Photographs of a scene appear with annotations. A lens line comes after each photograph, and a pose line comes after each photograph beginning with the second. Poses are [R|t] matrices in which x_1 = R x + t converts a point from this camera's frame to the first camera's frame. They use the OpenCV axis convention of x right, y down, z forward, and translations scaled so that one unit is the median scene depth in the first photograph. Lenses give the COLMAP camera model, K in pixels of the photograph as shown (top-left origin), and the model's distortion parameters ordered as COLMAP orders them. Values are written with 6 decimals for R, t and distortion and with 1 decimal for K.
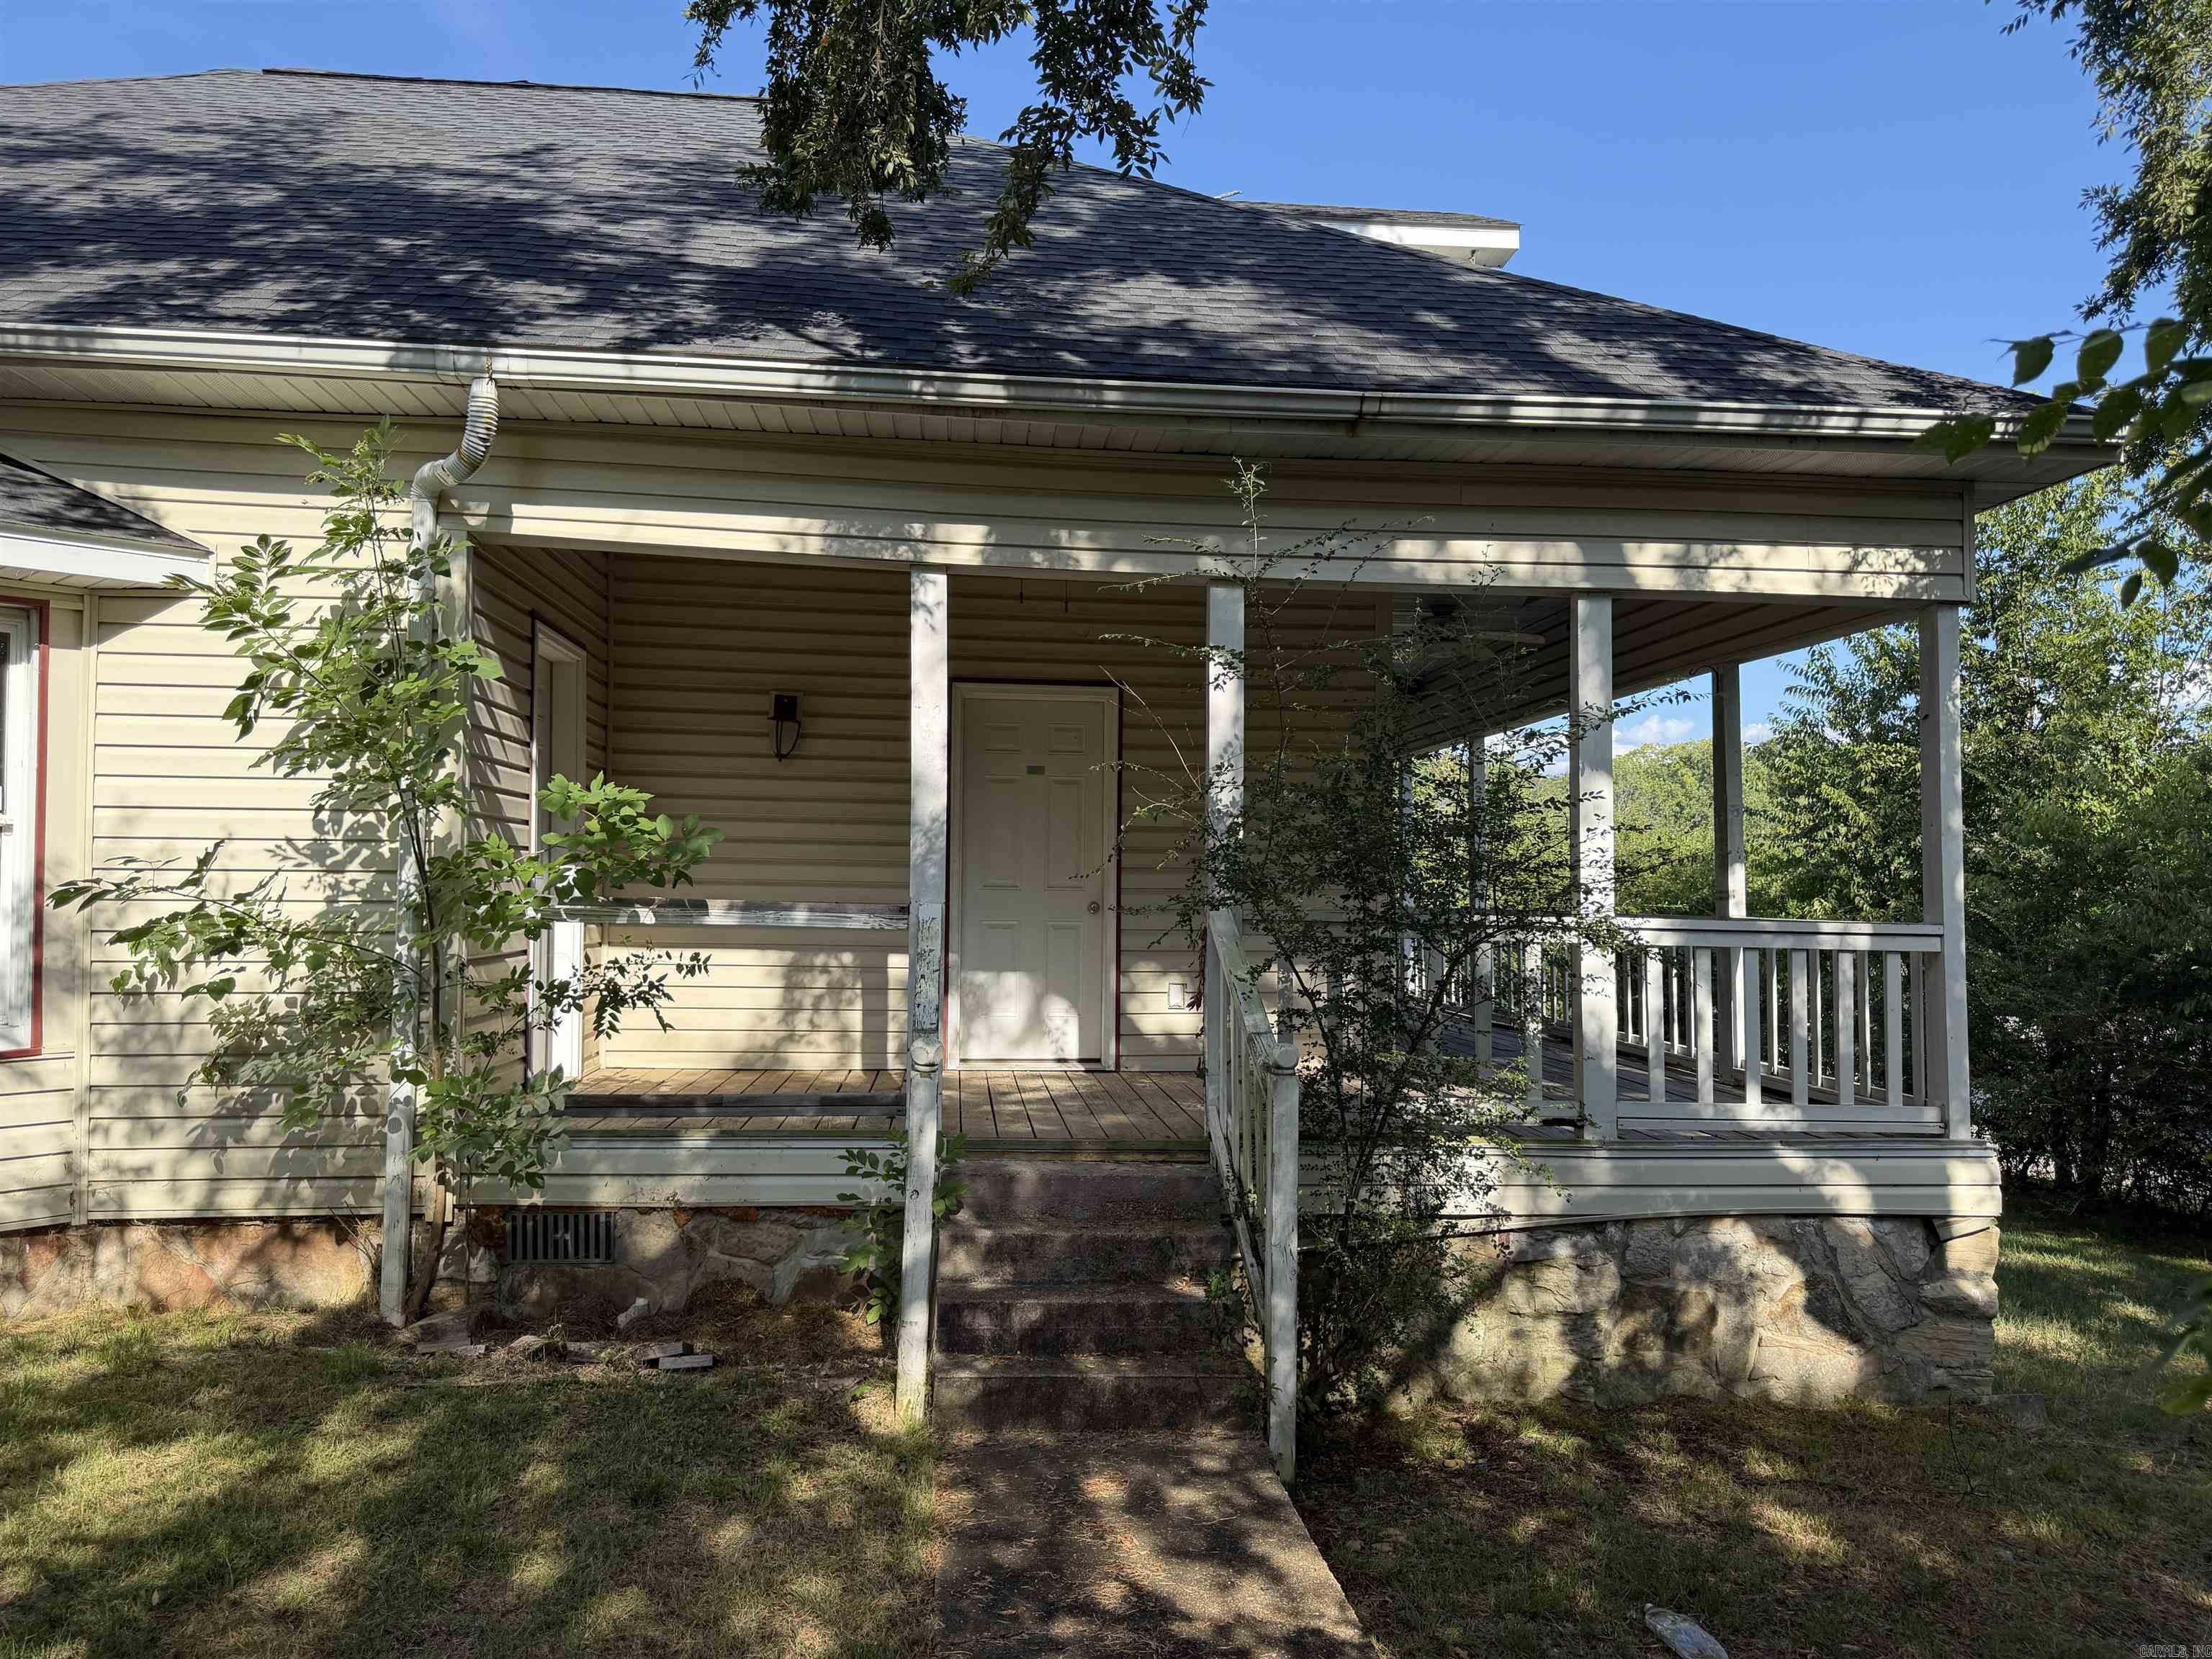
lens RADIAL K [[1583.8, 0, 1105.6], [0, 1583.8, 819.9], [0, 0, 1]] dist [0.047438, -0.039759]
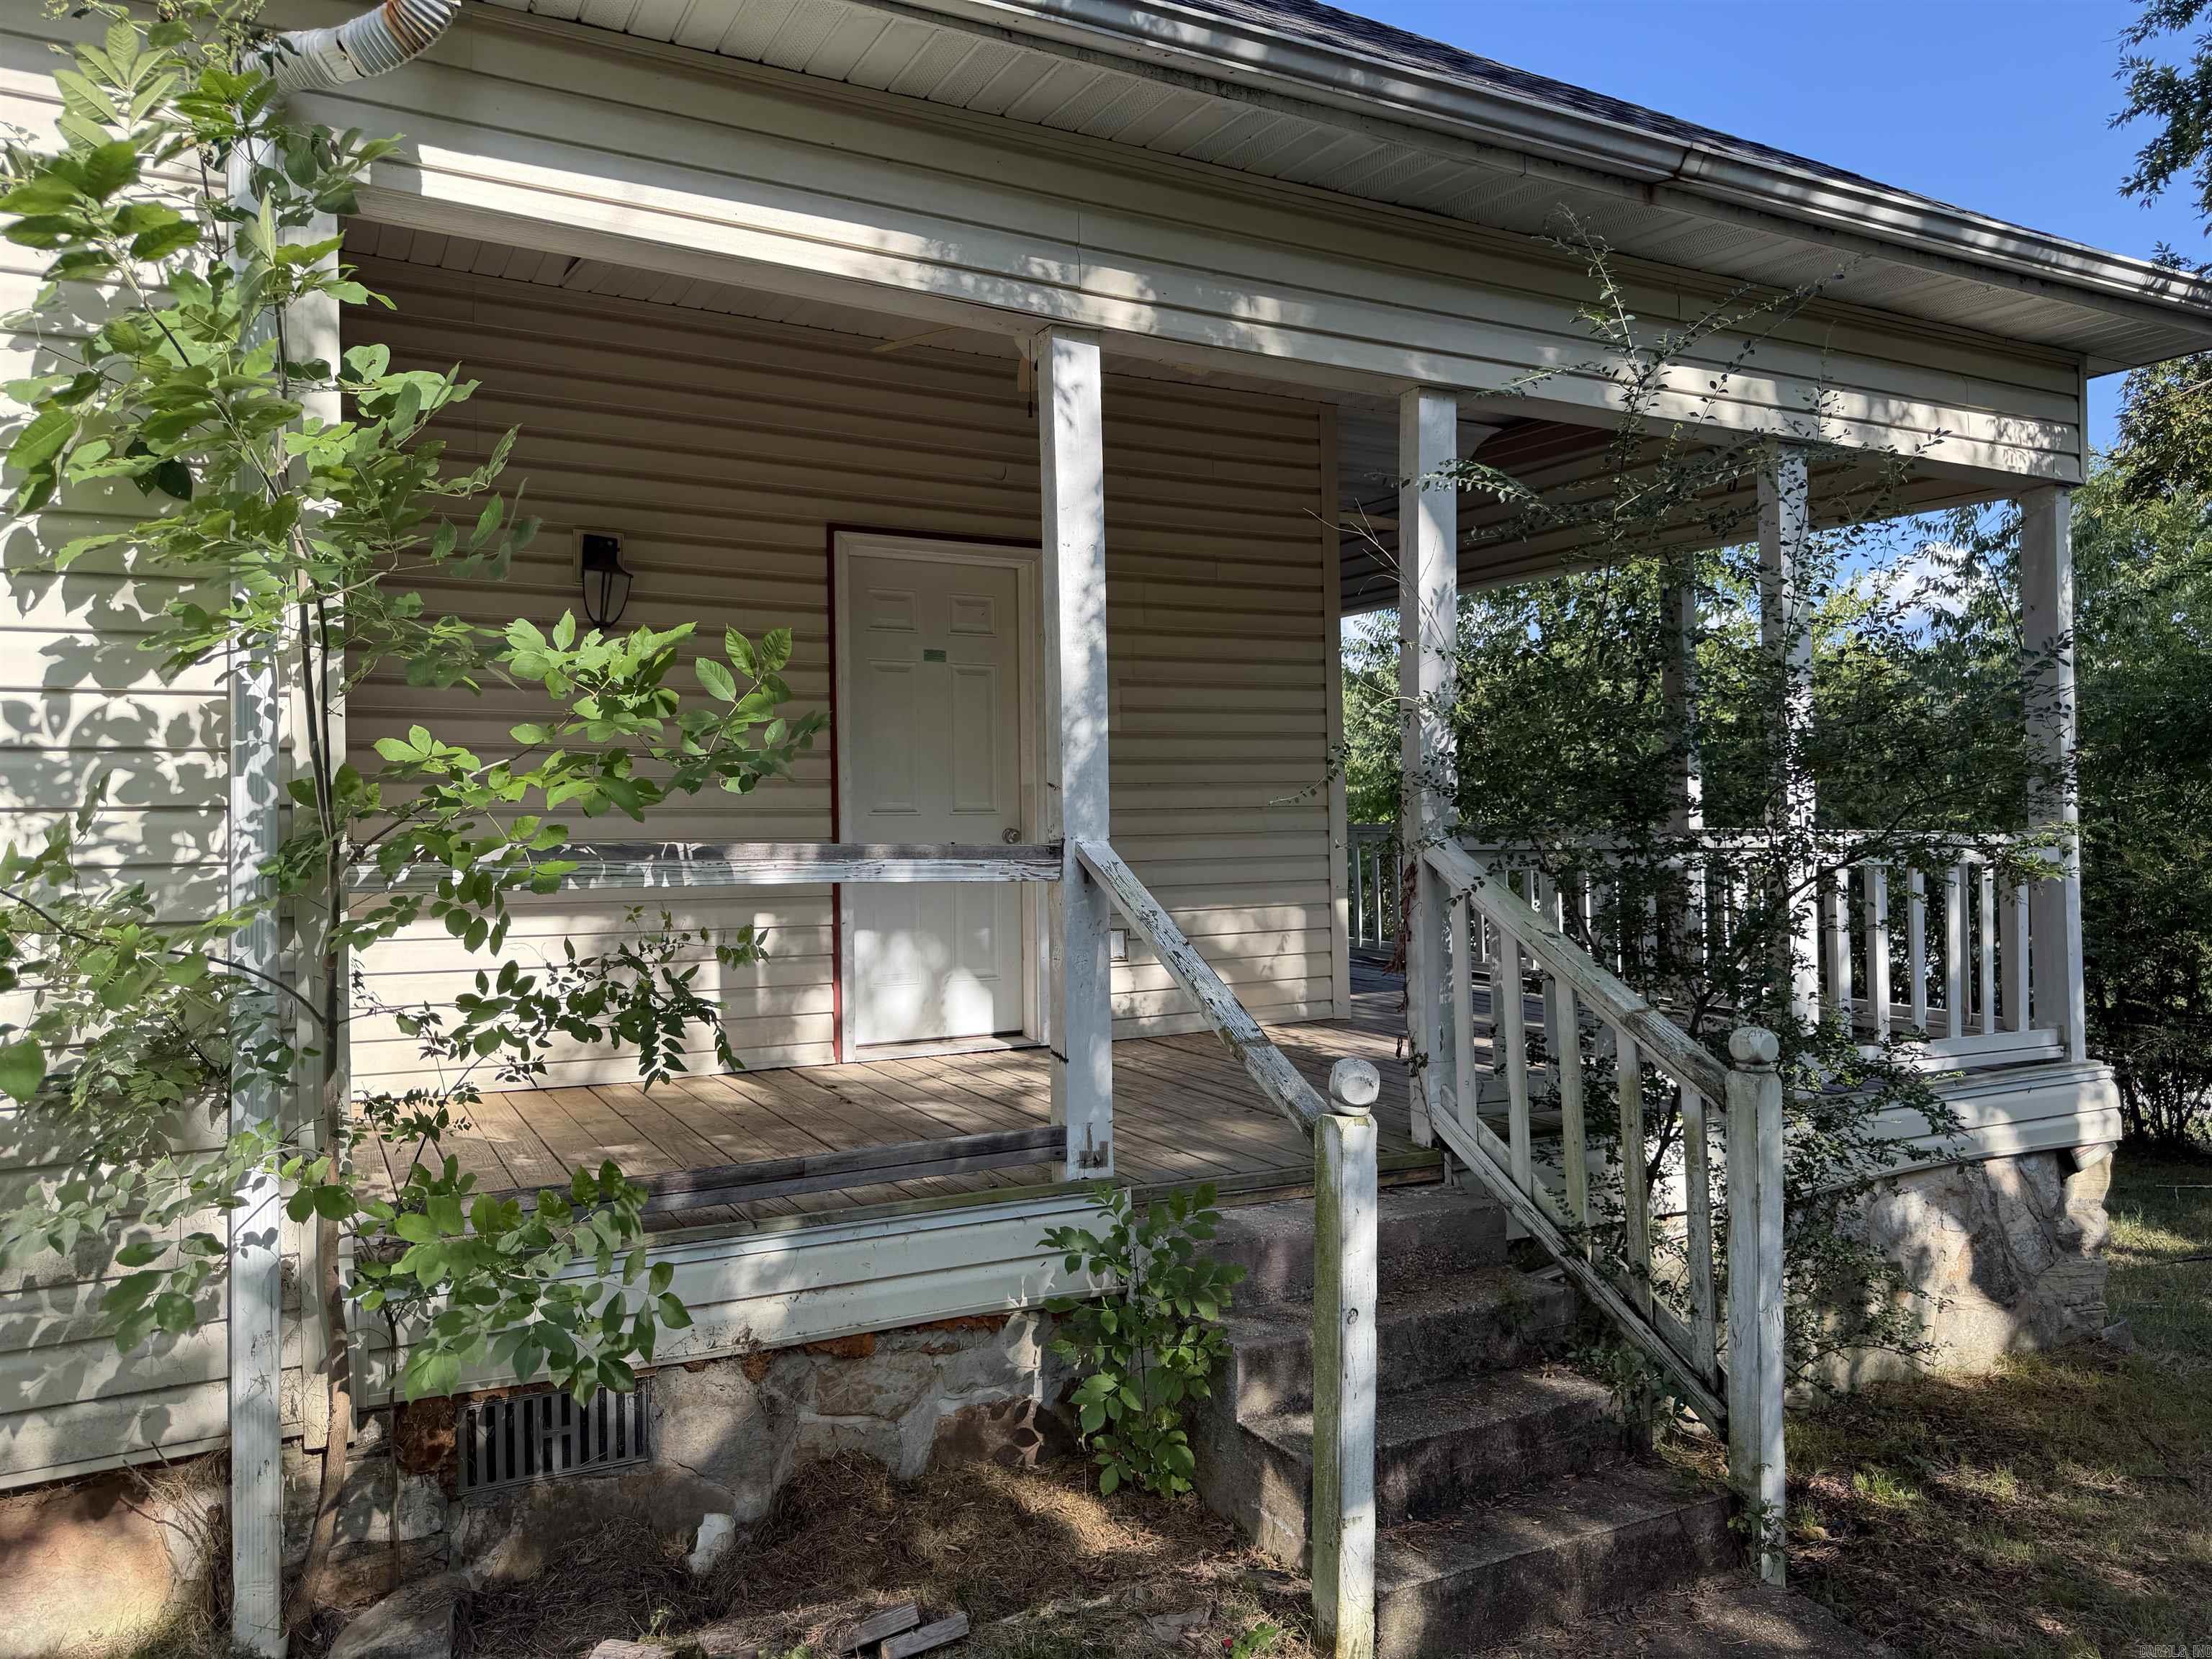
lens RADIAL K [[1560.1, 0, 1114.7], [0, 1560.1, 824.7], [0, 0, 1]] dist [0.058063, -0.074937]
pose [[0.921135, -0.021286, 0.388661, -0.368610], [-0.001012, 0.998369, 0.057076, 0.008820], [-0.389242, -0.052968, 0.919611, 0.407313]]
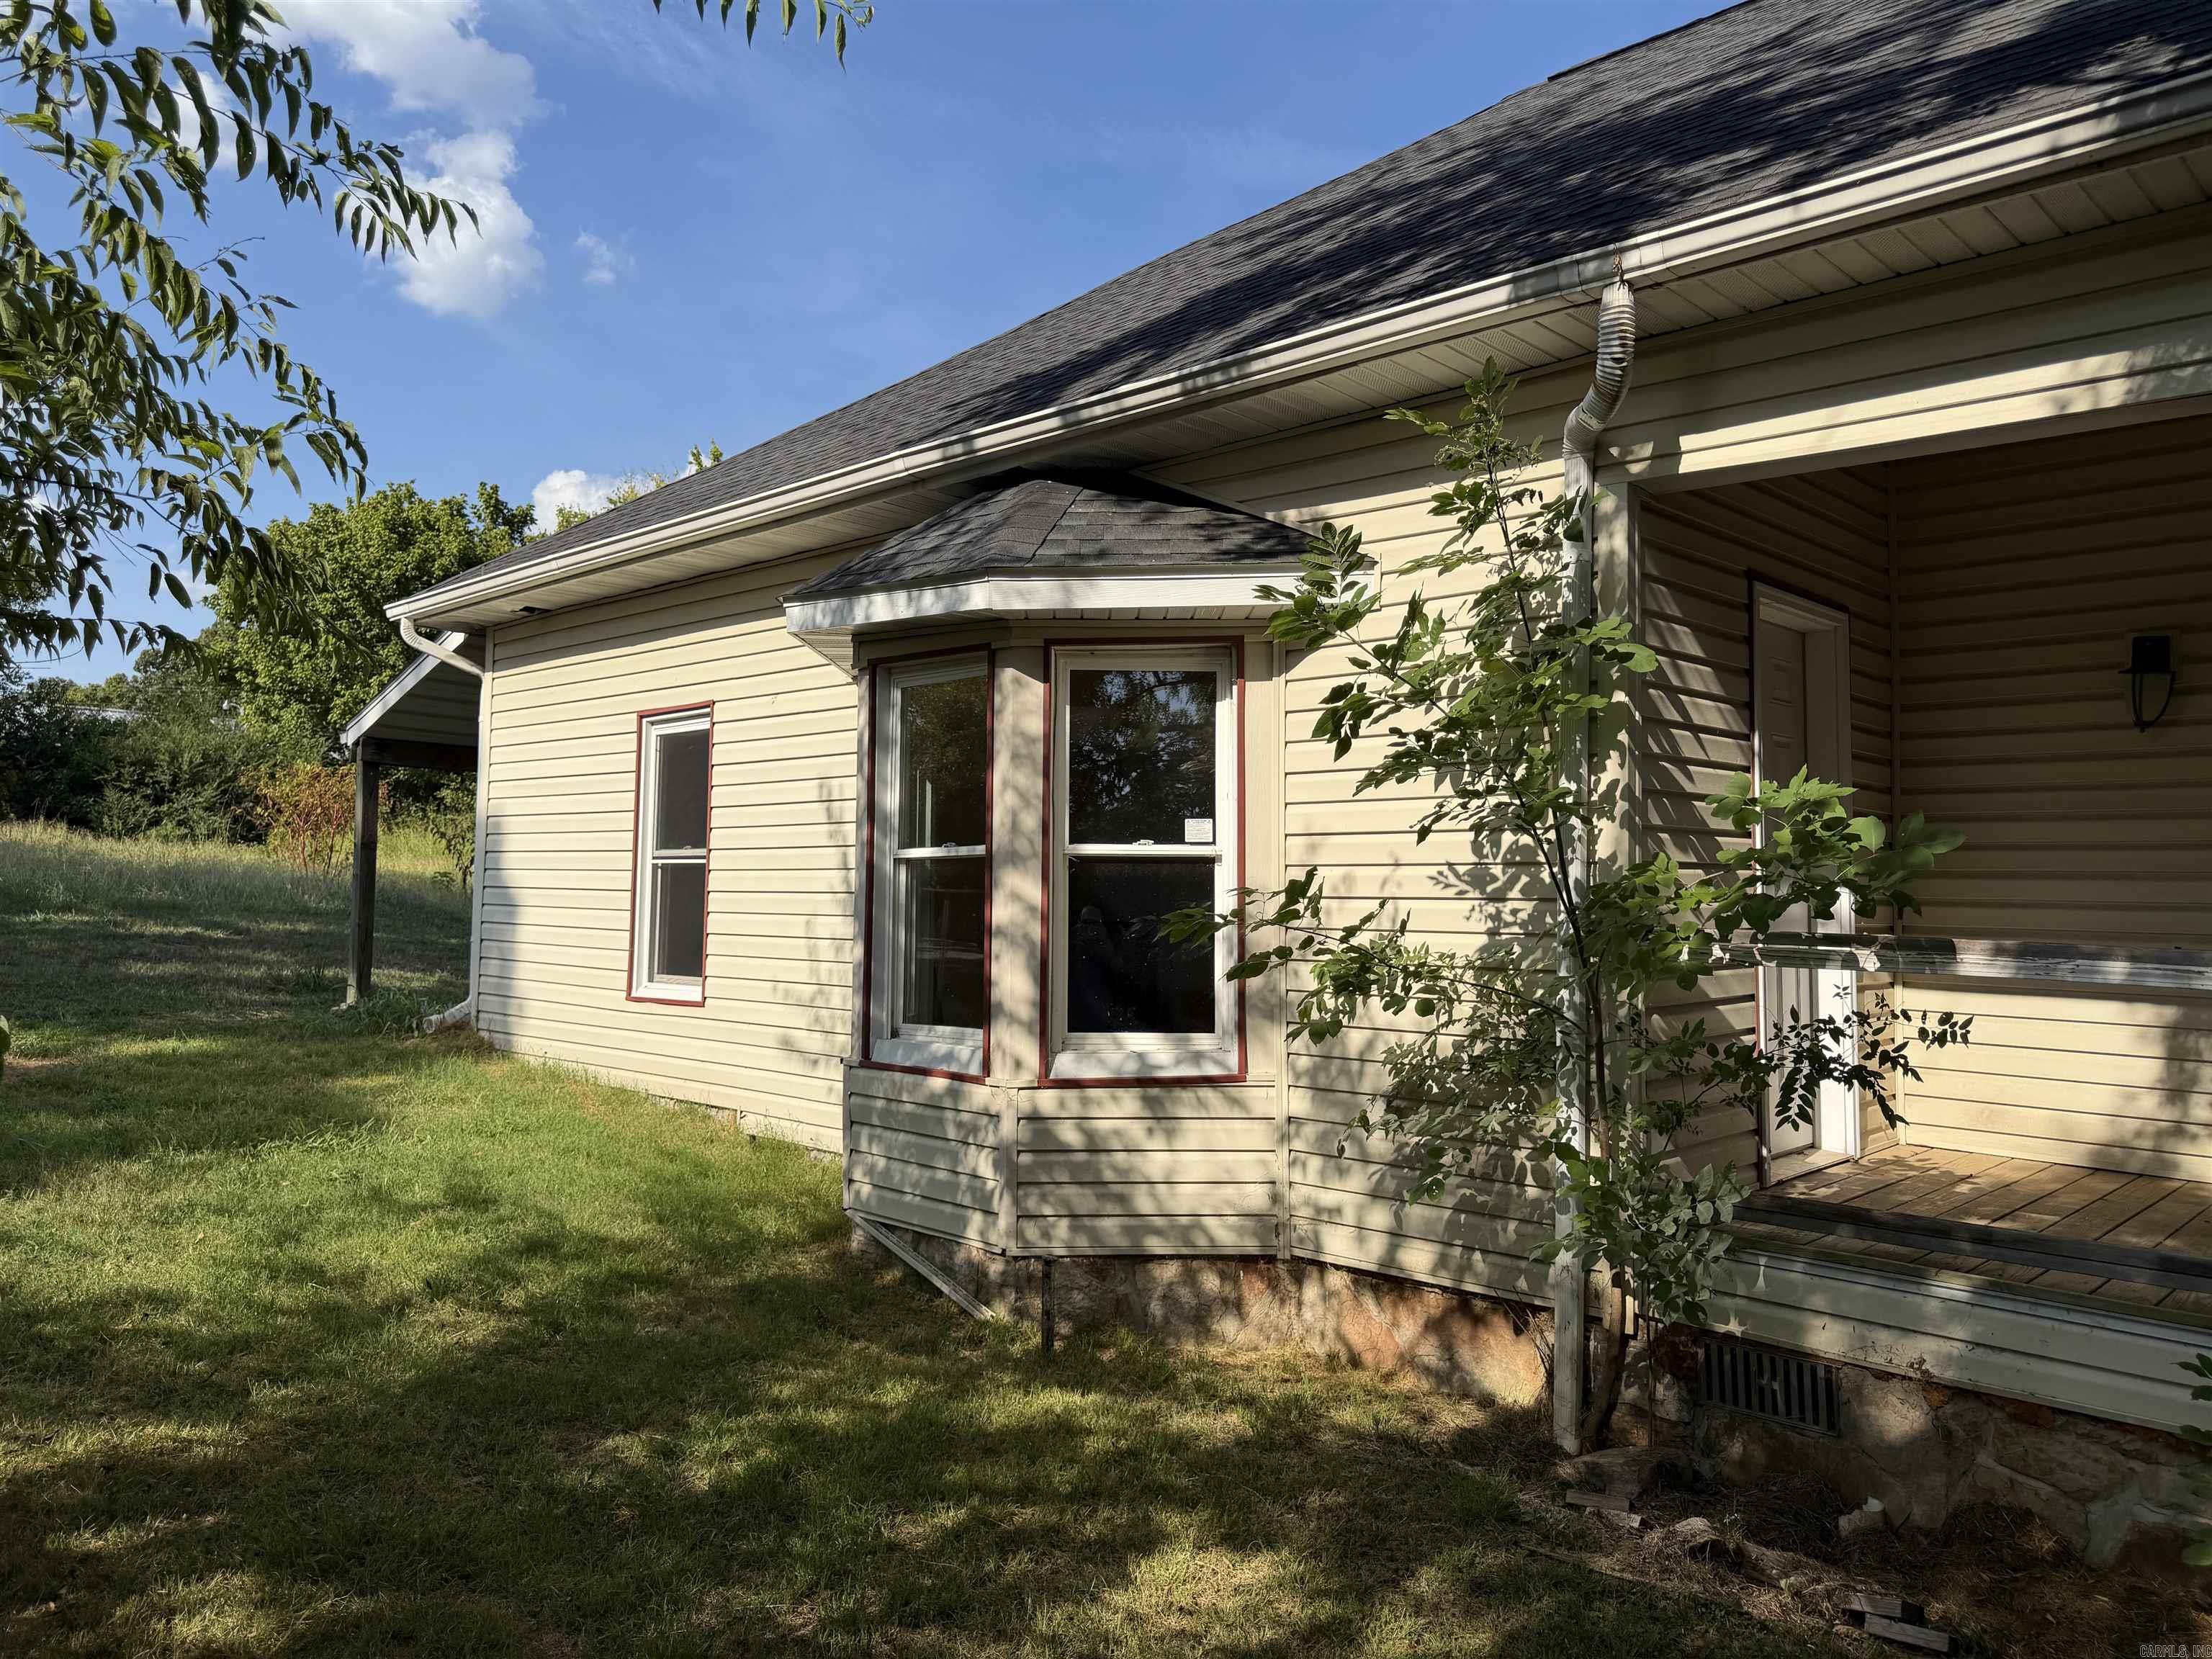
lens RADIAL K [[1560.1, 0, 1114.7], [0, 1560.1, 824.7], [0, 0, 1]] dist [0.058063, -0.074937]
pose [[0.652662, -0.041127, -0.756532, 0.031506], [0.039273, 0.999020, -0.020428, 0.000452], [0.756631, -0.016379, 0.653637, 0.283979]]
